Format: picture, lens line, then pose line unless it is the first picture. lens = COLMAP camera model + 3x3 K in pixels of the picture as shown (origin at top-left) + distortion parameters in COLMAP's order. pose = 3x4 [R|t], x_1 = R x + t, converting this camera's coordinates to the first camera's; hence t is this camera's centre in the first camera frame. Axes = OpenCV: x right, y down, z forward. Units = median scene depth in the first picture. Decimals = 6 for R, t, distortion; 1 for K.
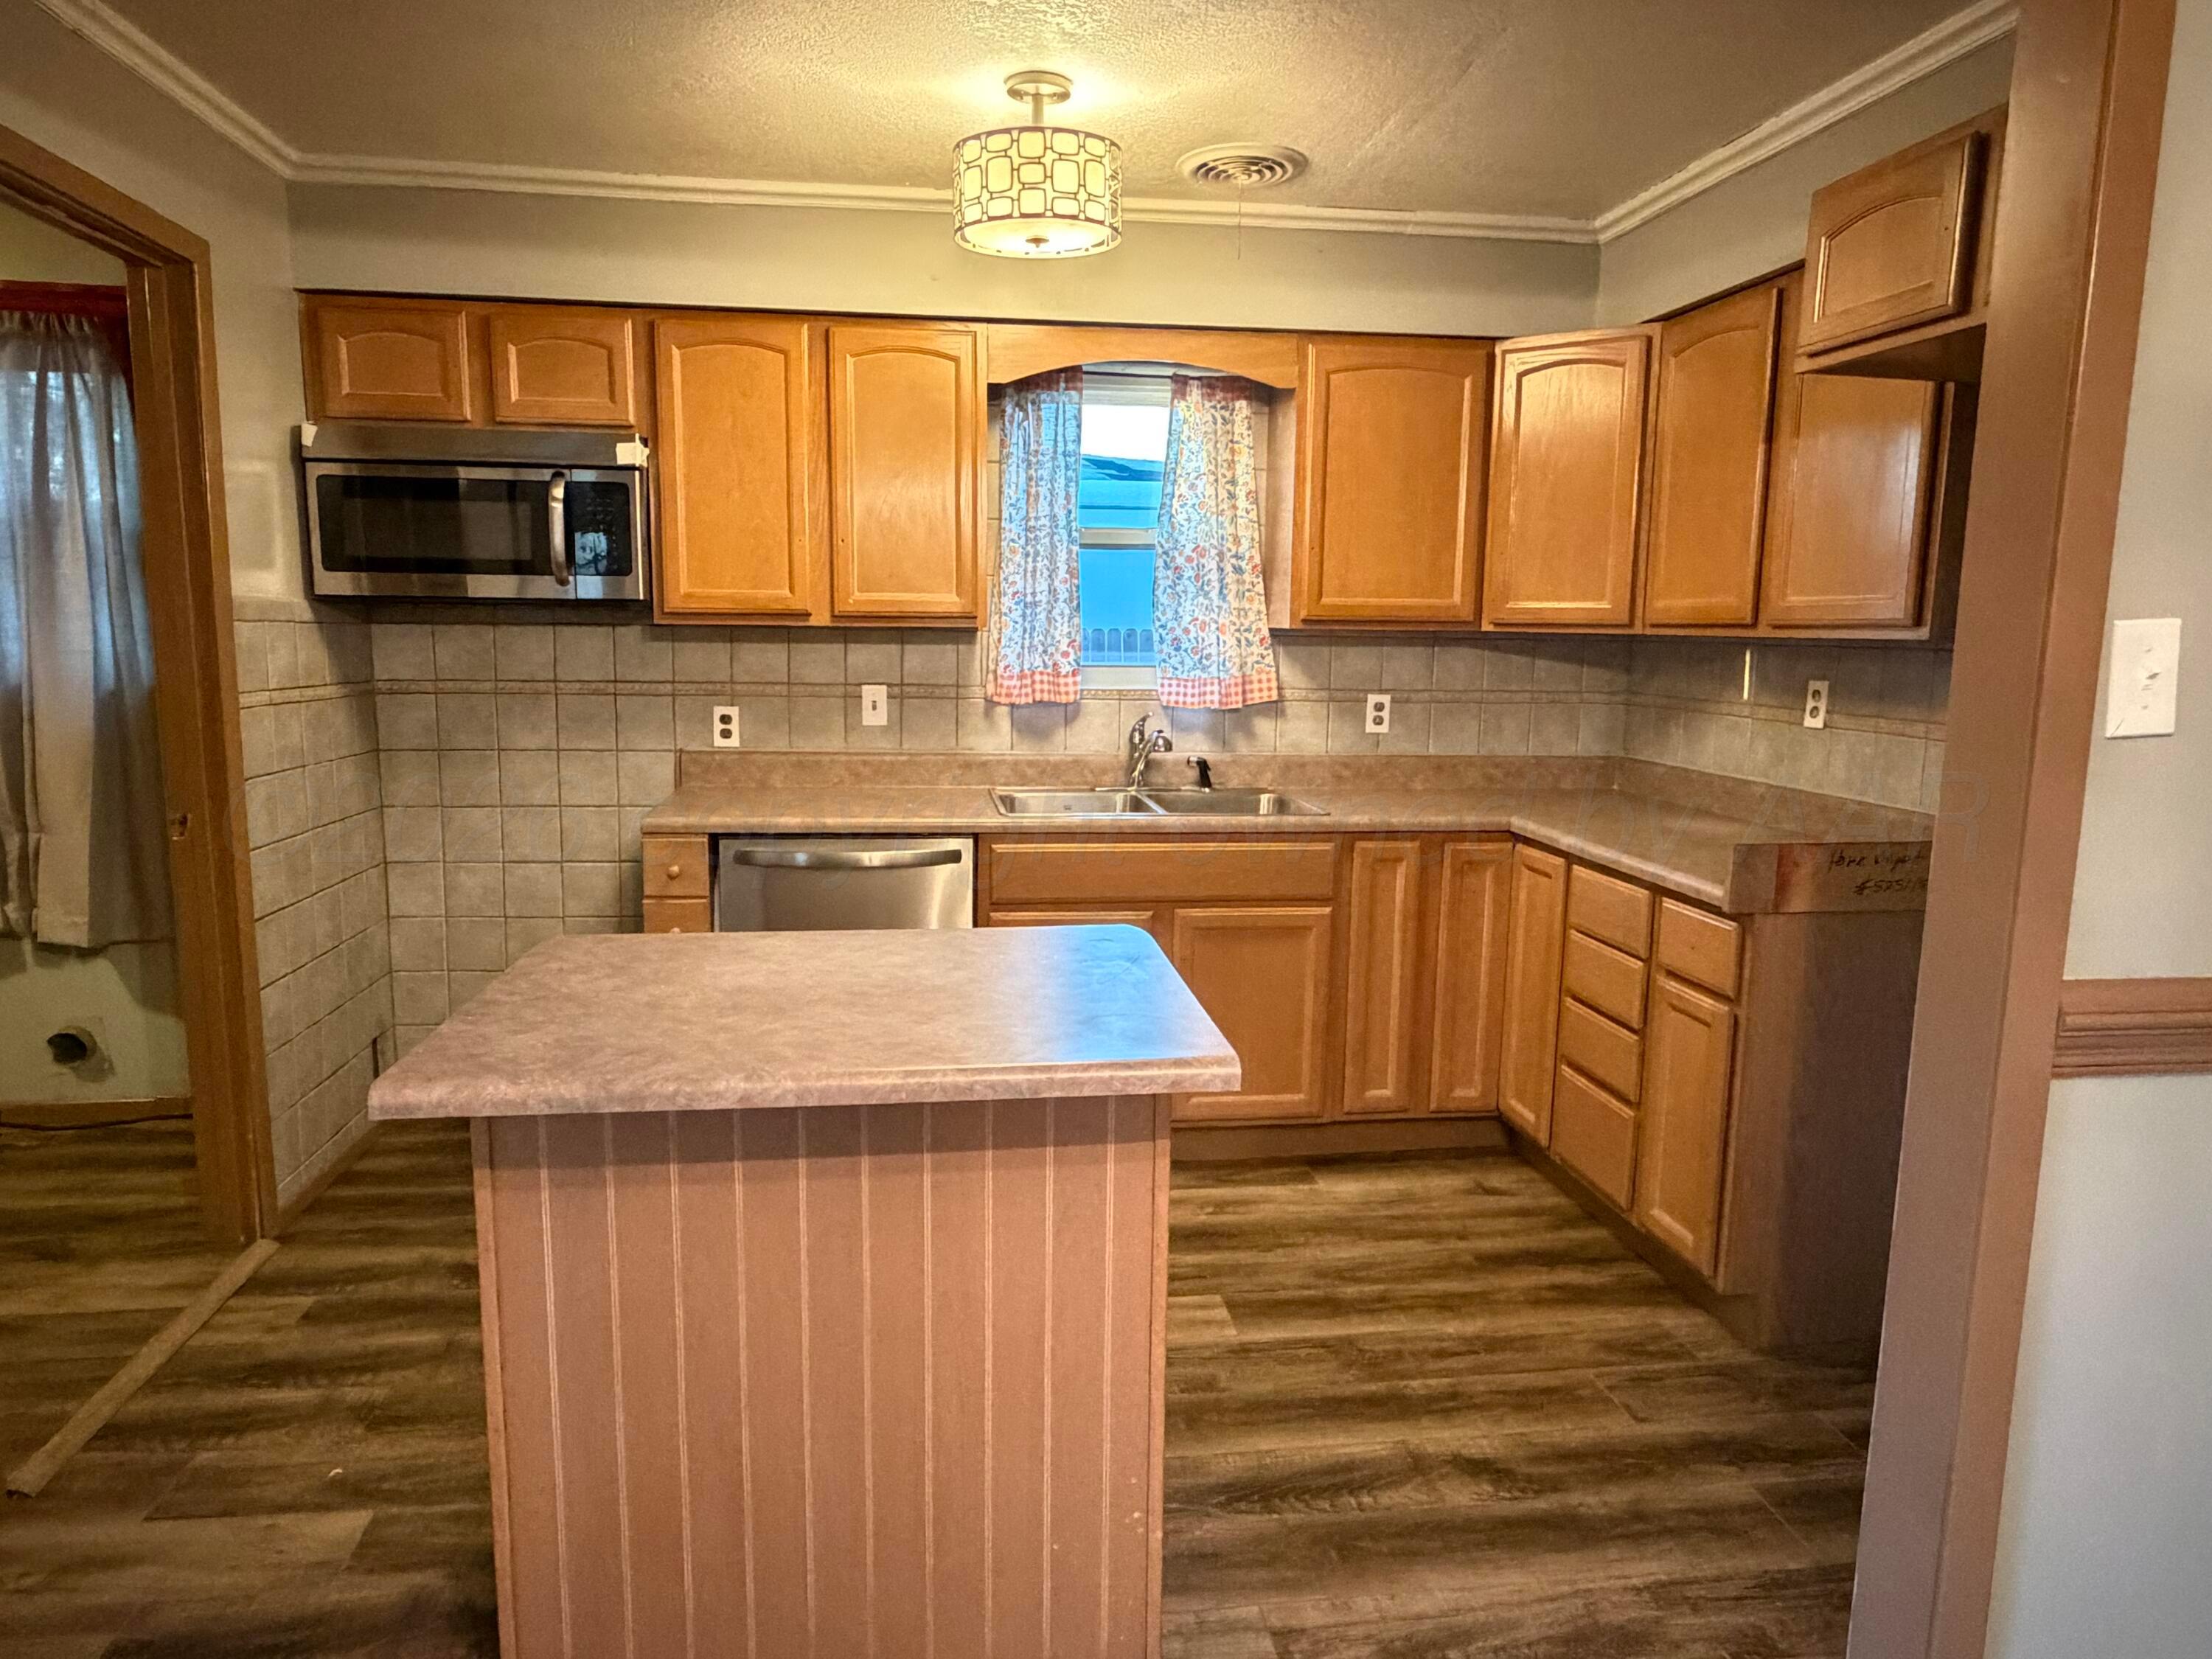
lens RADIAL K [[1417.5, 0, 1106.0], [0, 1417.5, 829.5], [0, 0, 1]] dist [-0.006721, -0.001831]
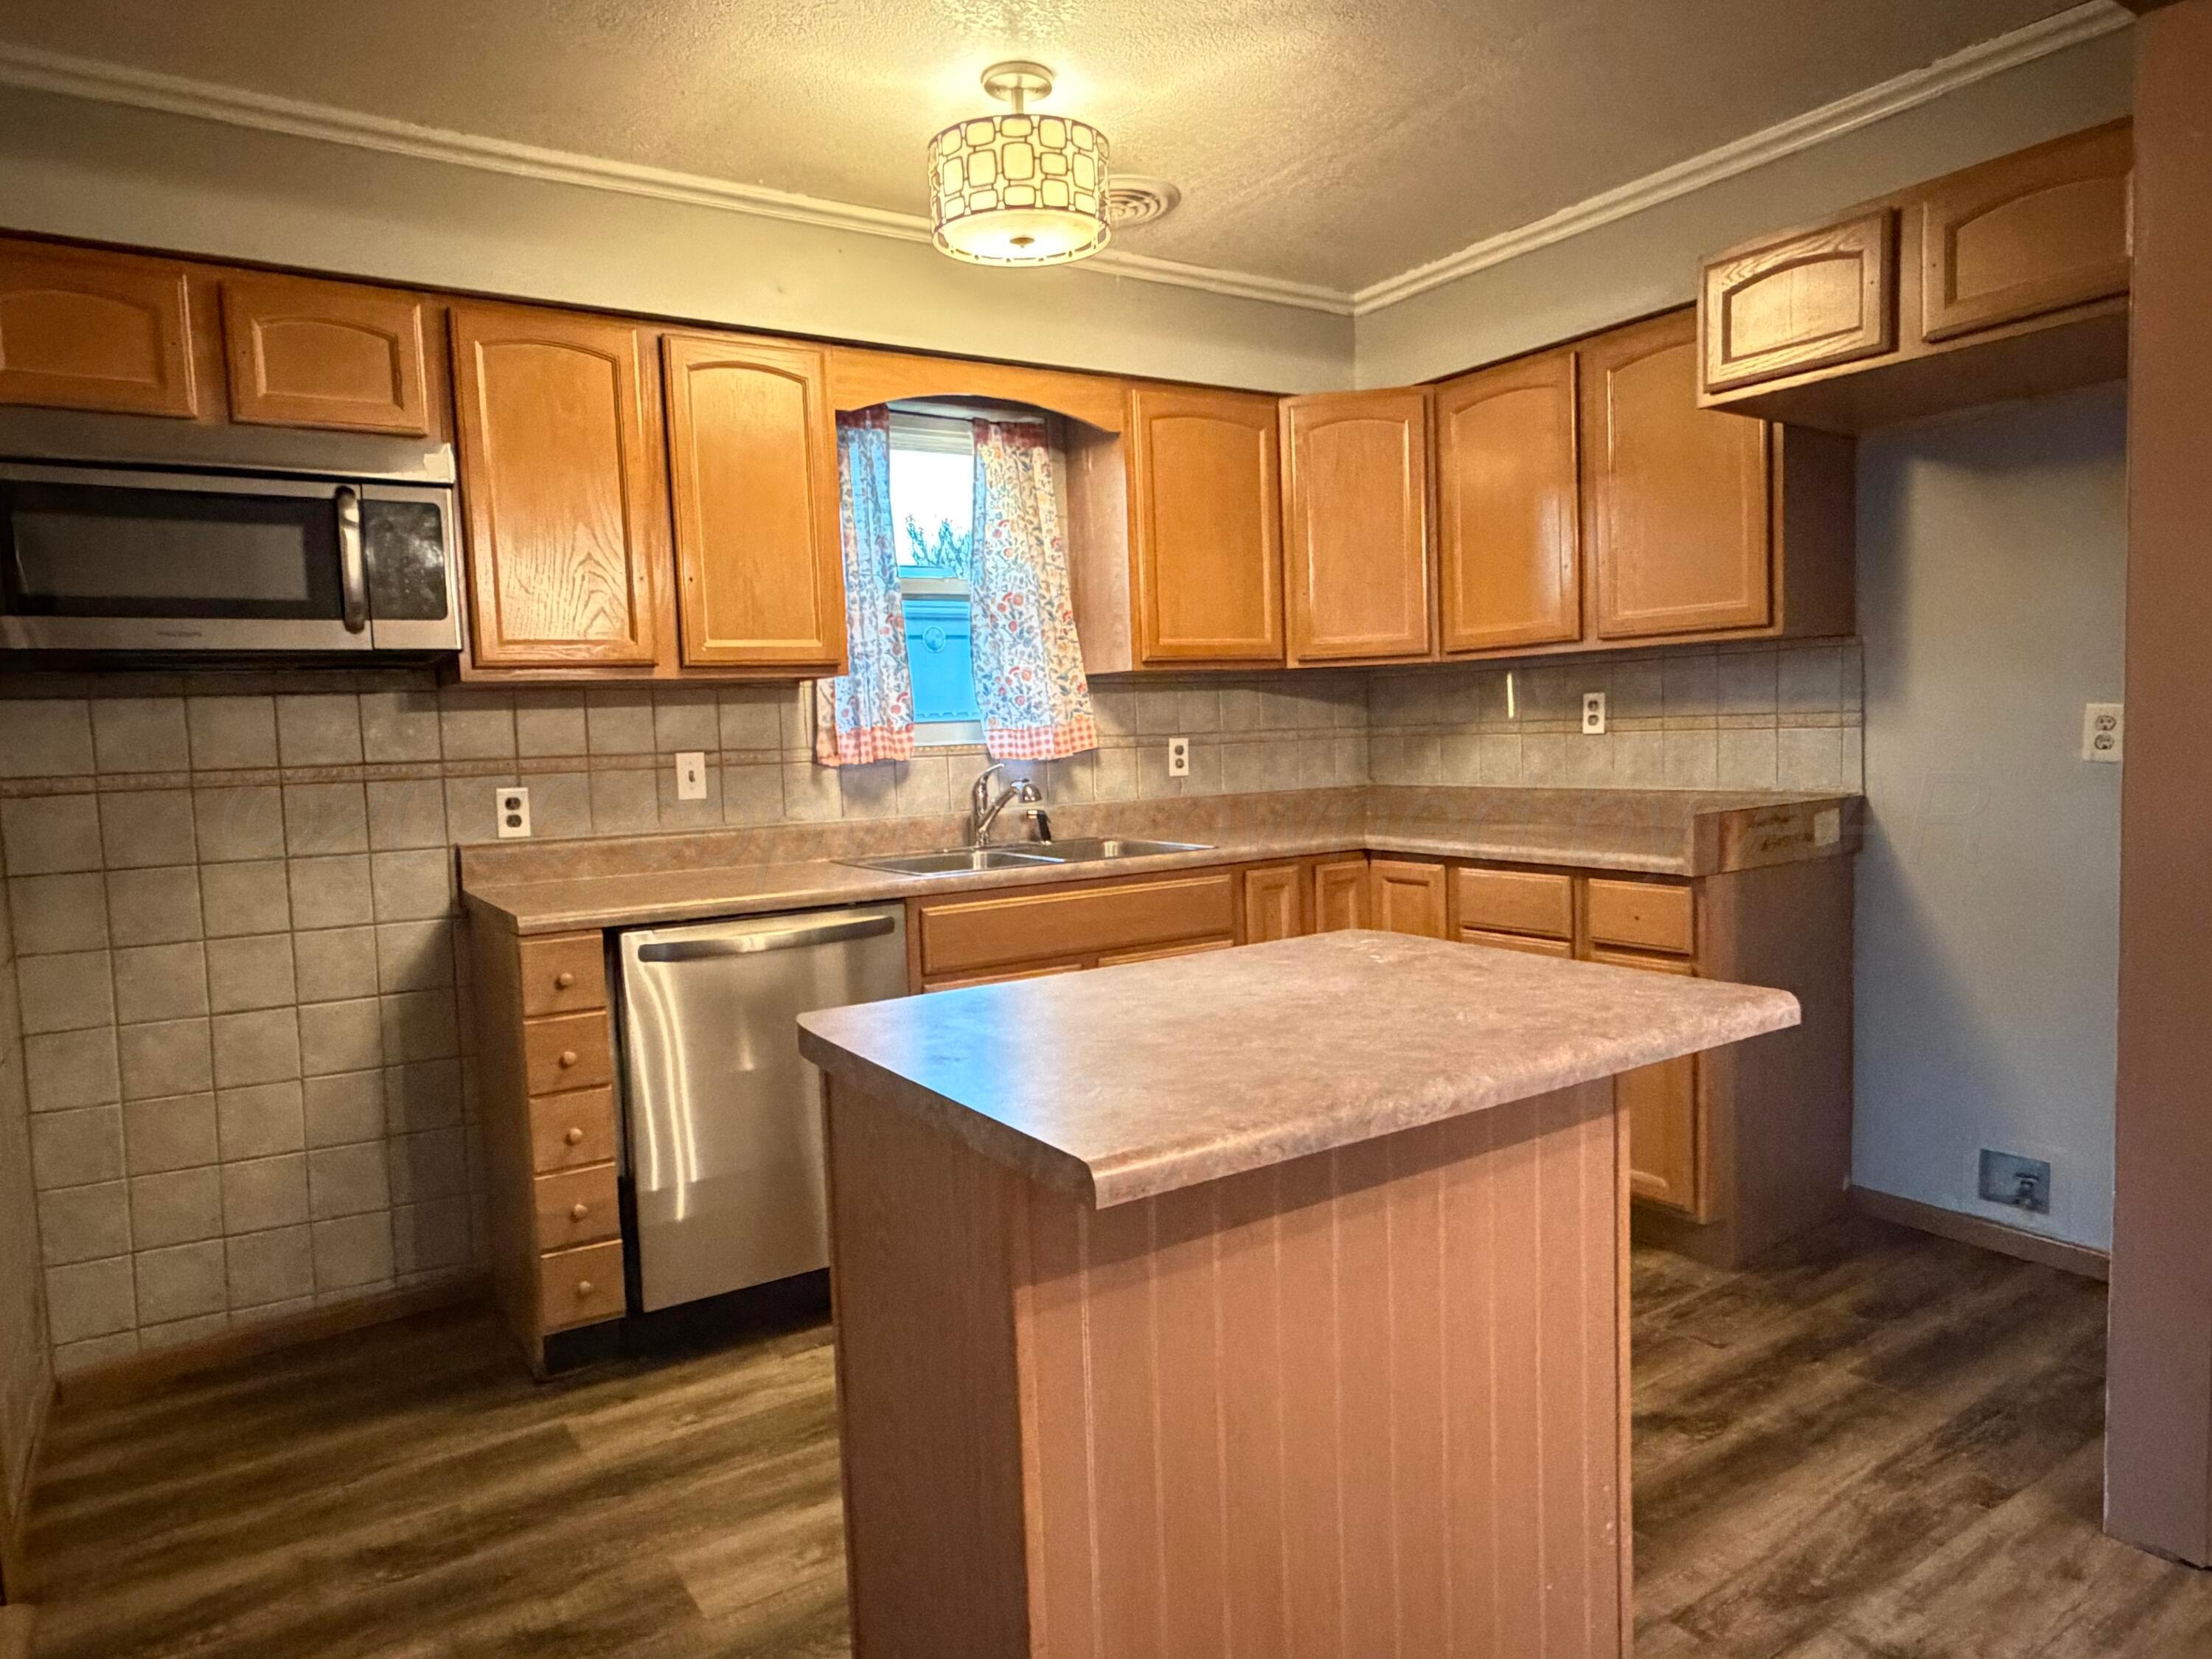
lens RADIAL K [[1405.0, 0, 1106.0], [0, 1405.0, 829.5], [0, 0, 1]] dist [-0.004092, -0.004359]
pose [[0.896633, -0.078978, 0.435674, -0.320577], [0.114136, 0.991937, -0.055079, 0.020775], [-0.427811, 0.099112, 0.898418, 0.133047]]
